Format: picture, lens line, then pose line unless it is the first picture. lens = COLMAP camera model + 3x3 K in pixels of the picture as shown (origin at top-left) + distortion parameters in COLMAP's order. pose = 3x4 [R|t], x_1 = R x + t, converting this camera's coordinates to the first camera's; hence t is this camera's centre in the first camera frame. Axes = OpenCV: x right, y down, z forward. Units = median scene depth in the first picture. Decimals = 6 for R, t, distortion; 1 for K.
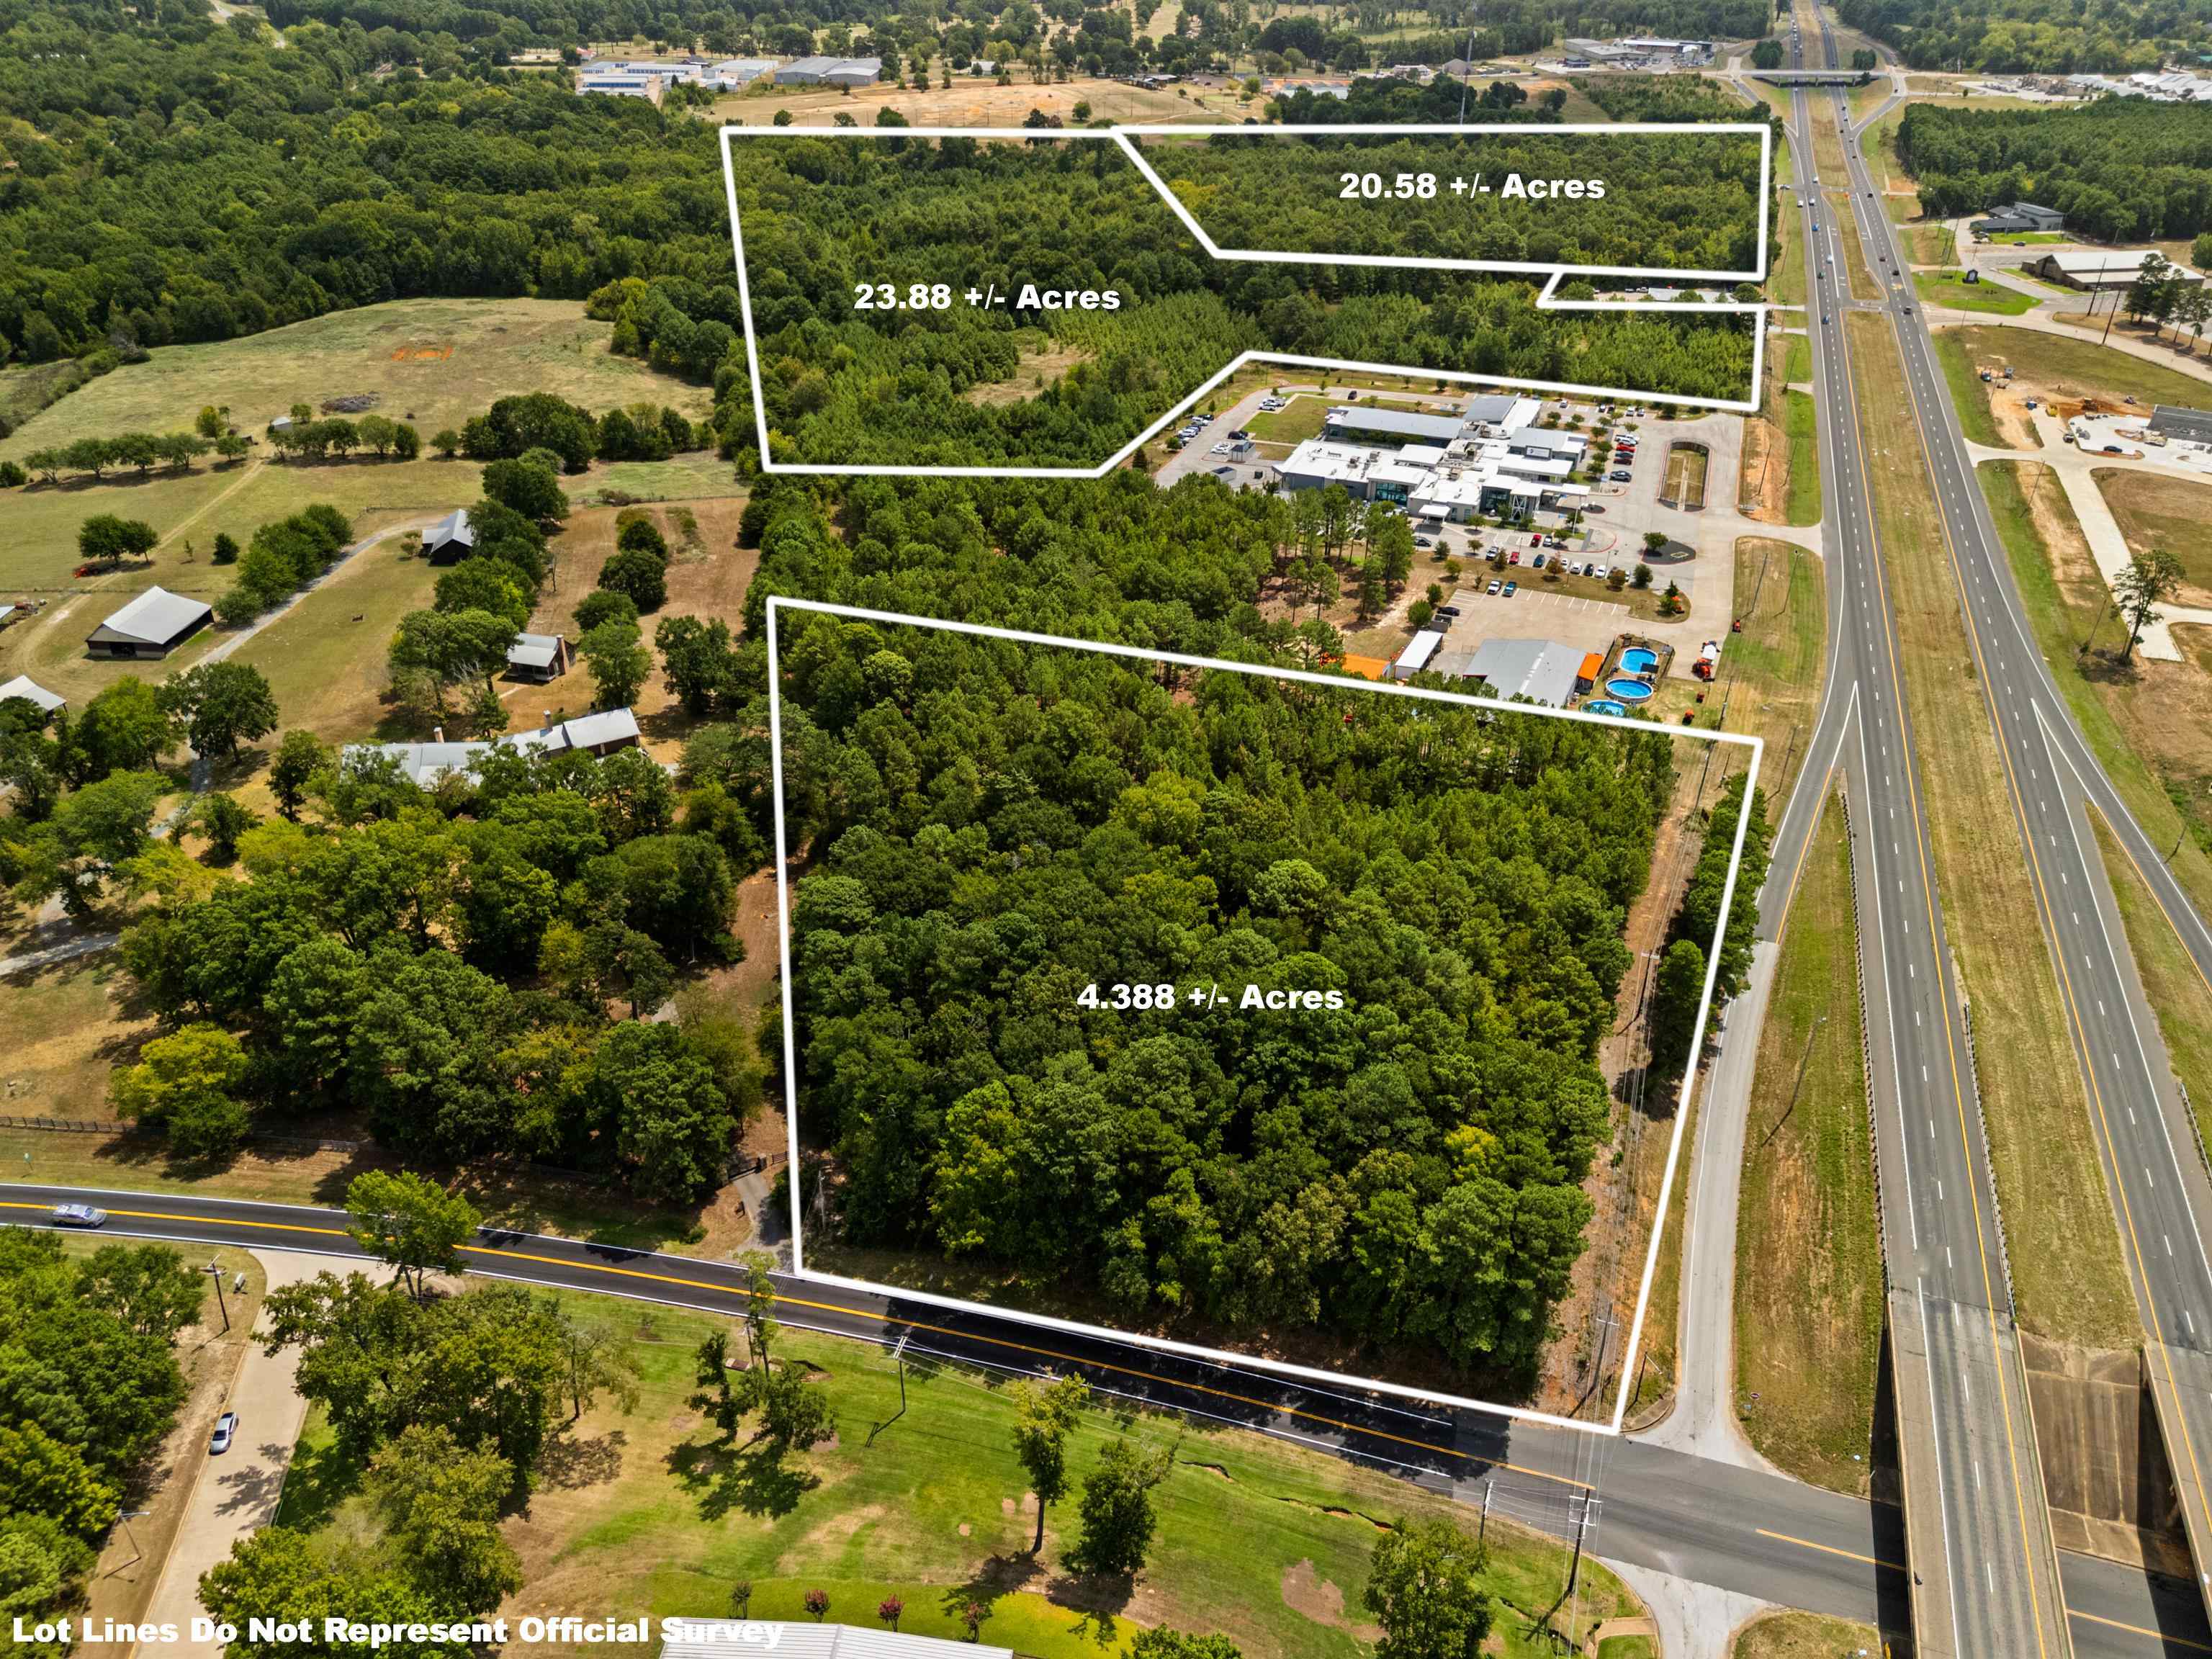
lens RADIAL K [[1649.8, 0, 1106.0], [0, 1649.8, 829.5], [0, 0, 1]] dist [0.067292, -0.055273]
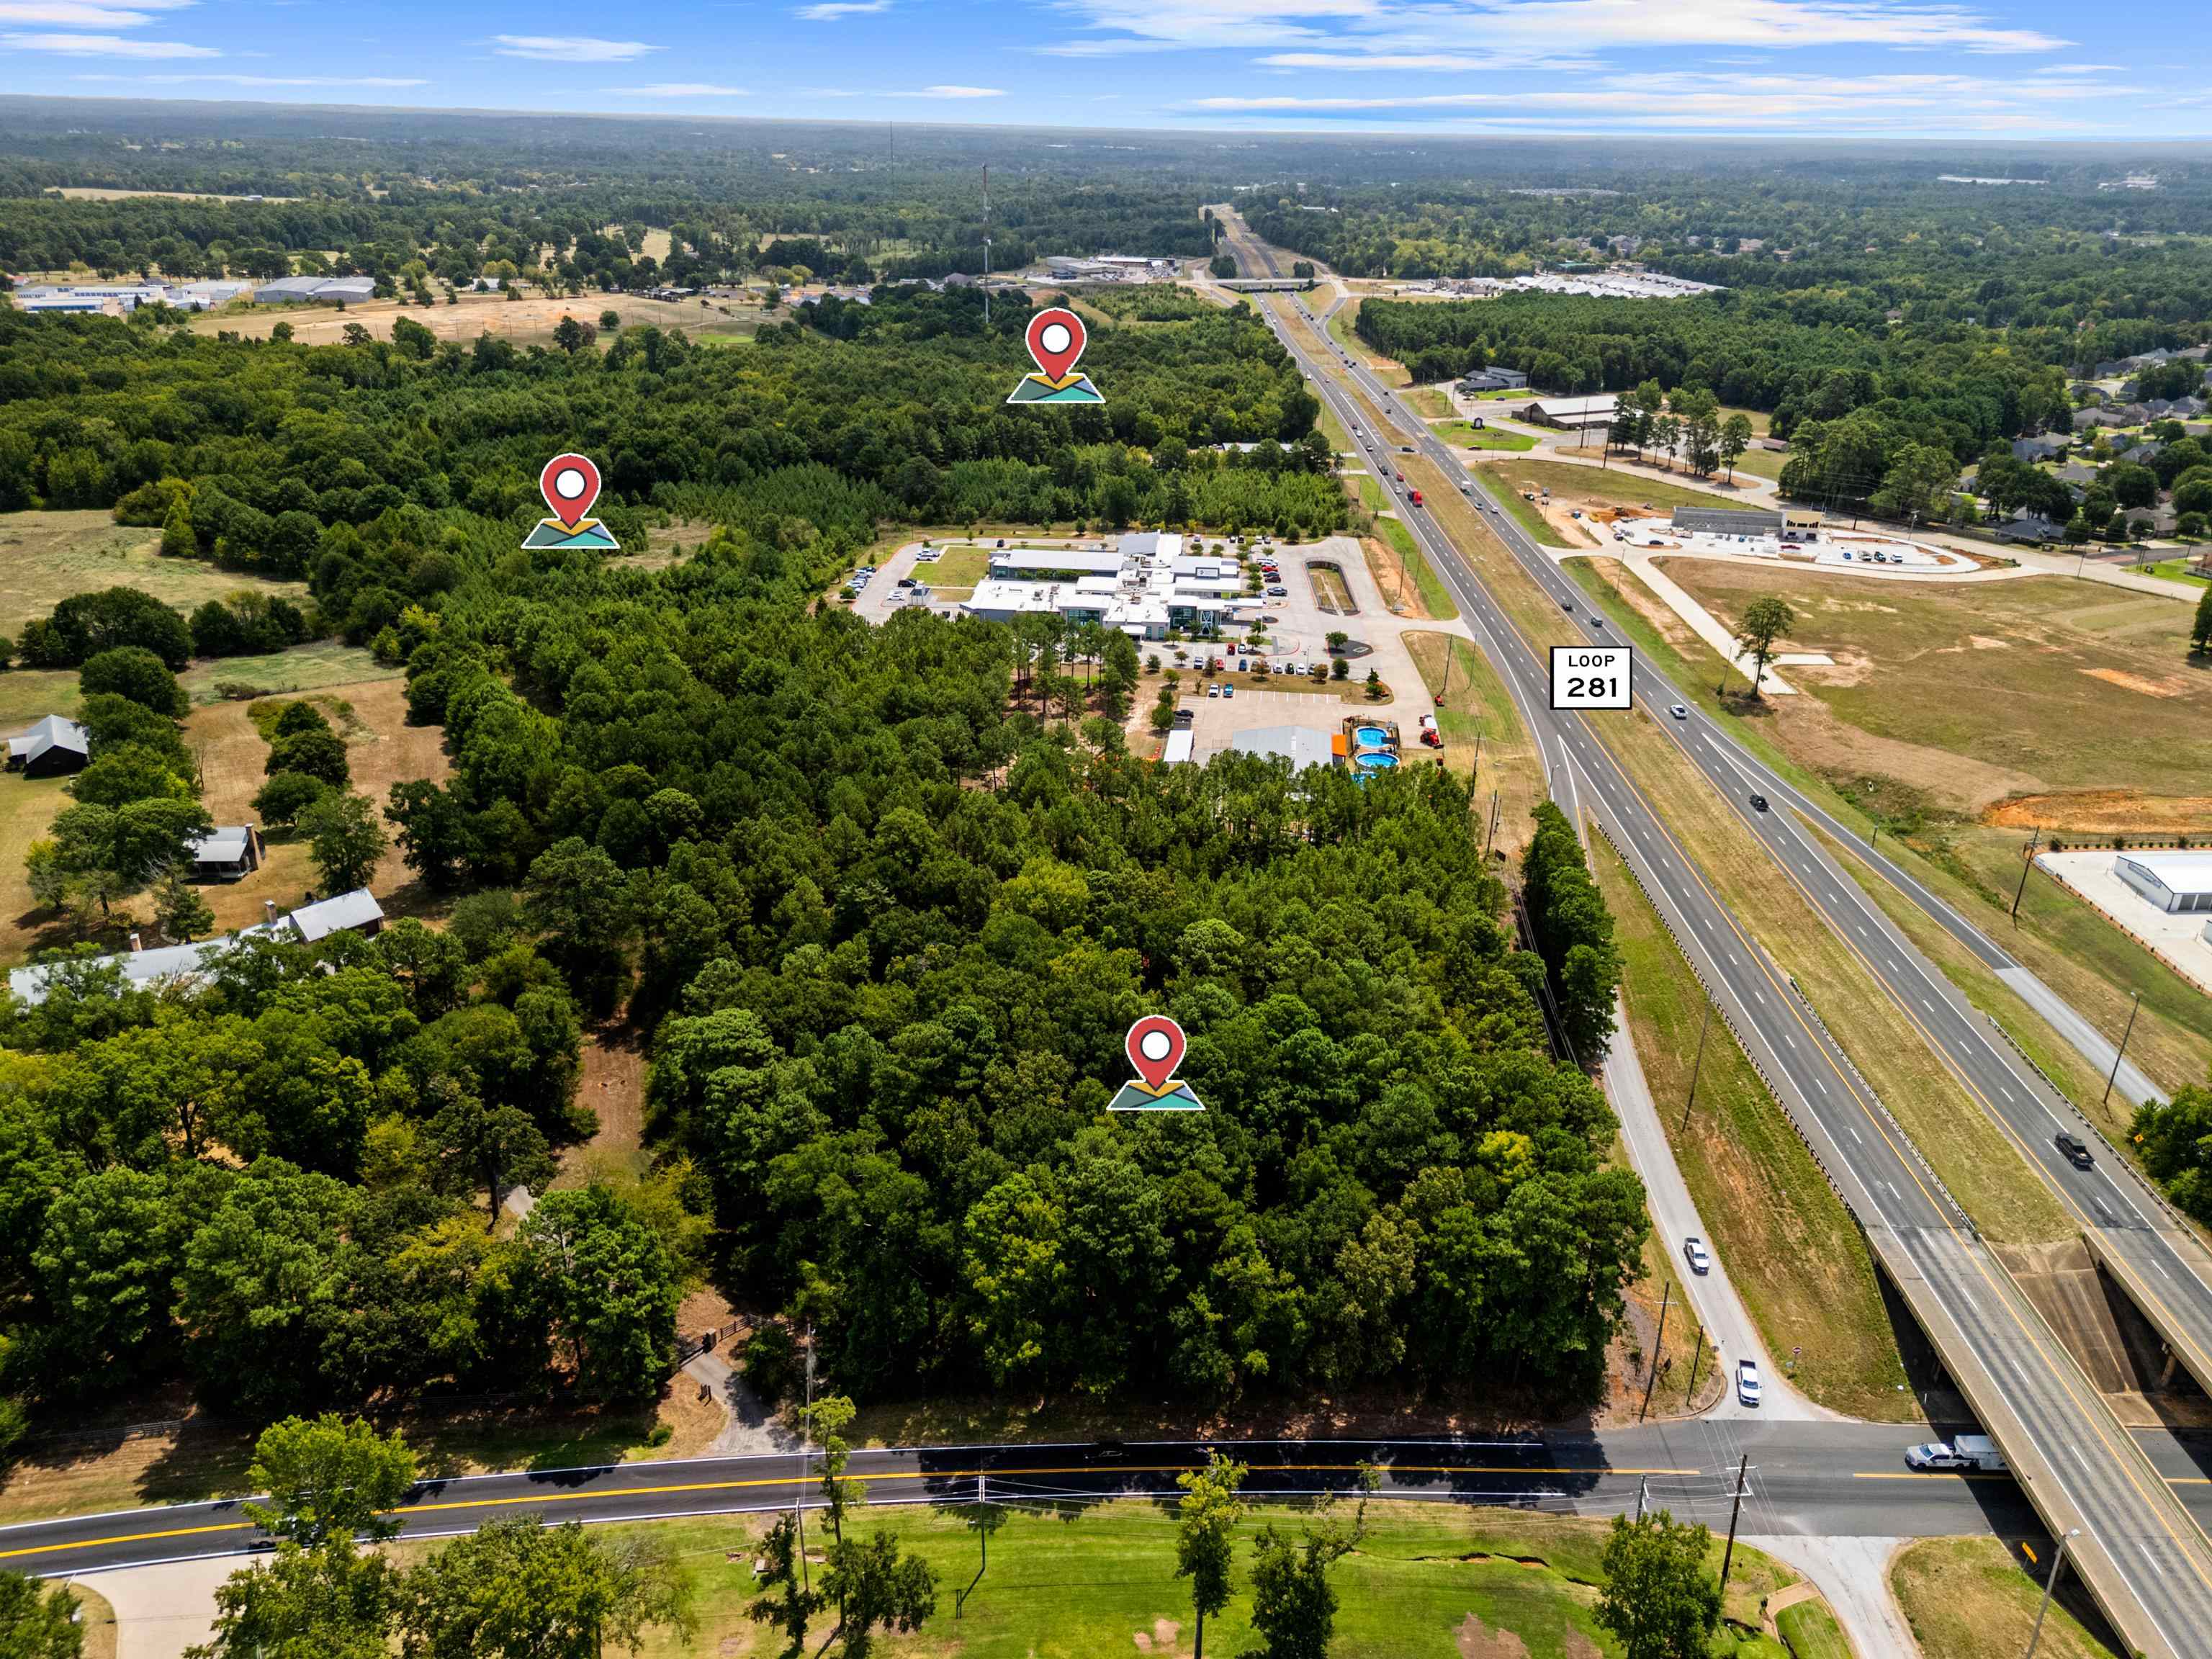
lens RADIAL K [[1649.8, 0, 1106.0], [0, 1649.8, 829.5], [0, 0, 1]] dist [0.067292, -0.055273]
pose [[0.951596, -0.114466, 0.285240, -0.127881], [0.149344, 0.983341, -0.103619, 0.034239], [-0.268628, 0.141202, 0.952838, 0.049340]]
